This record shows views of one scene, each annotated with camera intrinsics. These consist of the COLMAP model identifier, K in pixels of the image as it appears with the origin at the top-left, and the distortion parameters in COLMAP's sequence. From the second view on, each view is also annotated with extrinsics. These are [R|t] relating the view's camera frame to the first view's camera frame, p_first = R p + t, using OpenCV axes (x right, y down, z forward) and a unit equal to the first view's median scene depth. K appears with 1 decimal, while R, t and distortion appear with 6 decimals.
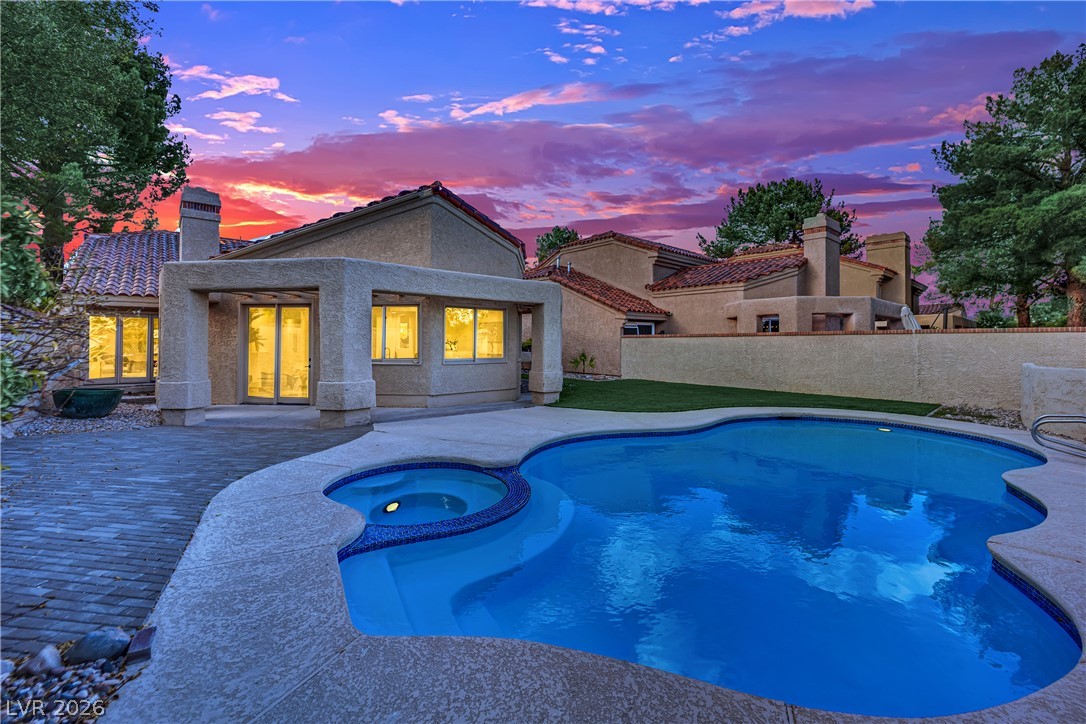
lens RADIAL K [[449.4, 0, 543.0], [0, 449.4, 362.0], [0, 0, 1]] dist [-0.019470, 0.000031]
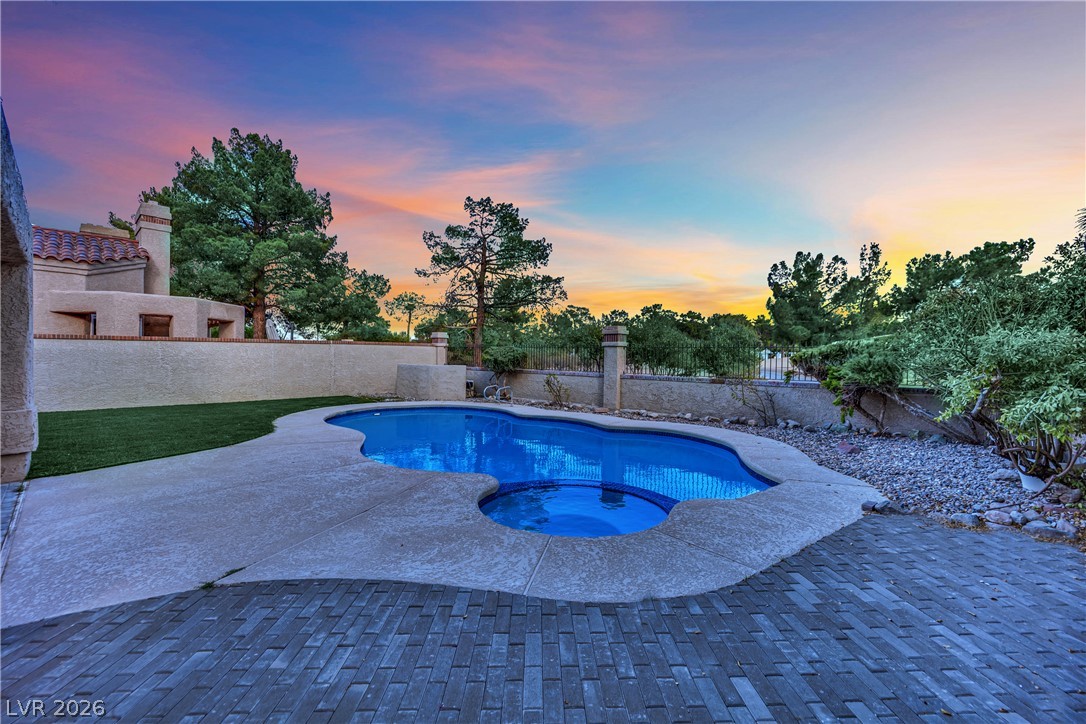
lens RADIAL K [[449.4, 0, 543.0], [0, 449.4, 362.0], [0, 0, 1]] dist [-0.019470, 0.000031]
pose [[-0.120759, -0.018125, 0.992516, -0.546219], [0.031991, 0.999243, 0.022140, -0.020049], [-0.992166, 0.034425, -0.120088, 0.540204]]
